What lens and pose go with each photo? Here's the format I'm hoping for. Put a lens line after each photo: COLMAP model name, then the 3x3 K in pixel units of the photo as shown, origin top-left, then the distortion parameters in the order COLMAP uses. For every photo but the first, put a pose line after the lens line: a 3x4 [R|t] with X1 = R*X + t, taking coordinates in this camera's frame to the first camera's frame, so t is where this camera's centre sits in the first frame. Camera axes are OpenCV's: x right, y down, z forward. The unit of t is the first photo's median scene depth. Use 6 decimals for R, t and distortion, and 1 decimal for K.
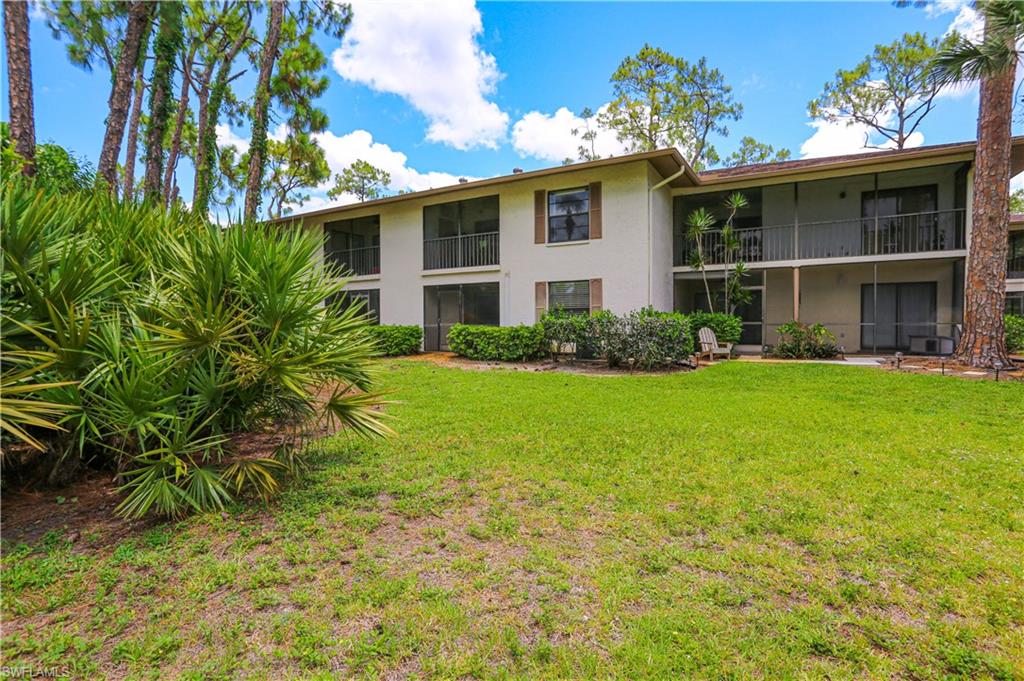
lens RADIAL K [[490.4, 0, 505.3], [0, 490.4, 344.9], [0, 0, 1]] dist [-0.038686, 0.015930]
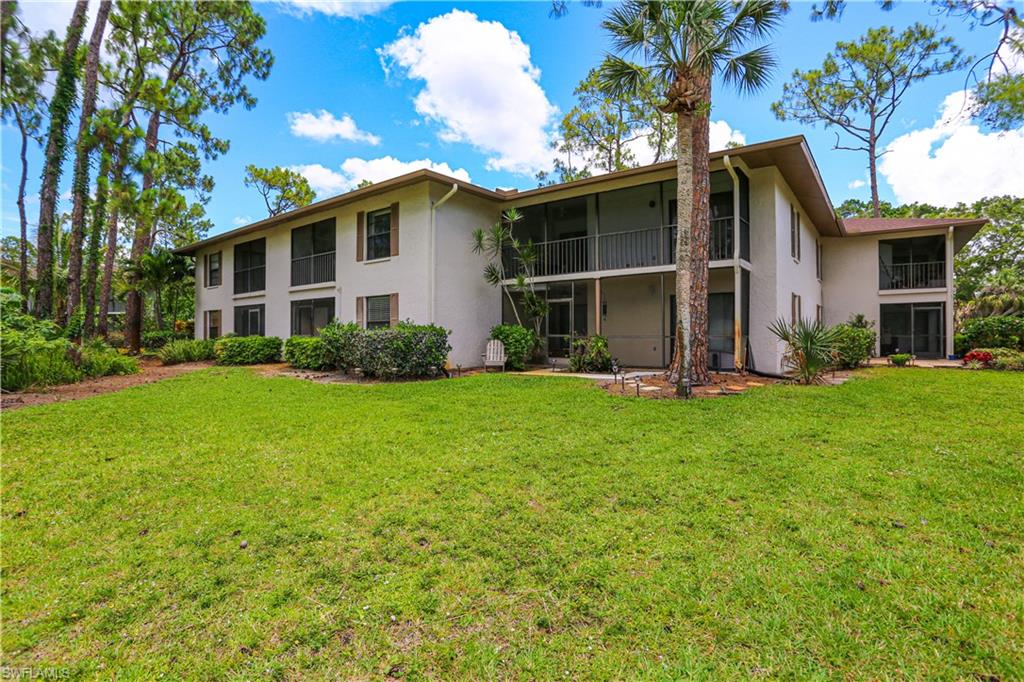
lens RADIAL K [[490.4, 0, 513.2], [0, 490.4, 339.4], [0, 0, 1]] dist [-0.038686, 0.015930]
pose [[0.990649, 0.003031, -0.136403, 0.547547], [-0.007878, 0.999356, -0.035009, -0.000348], [0.136209, 0.035756, 0.990035, -0.009023]]
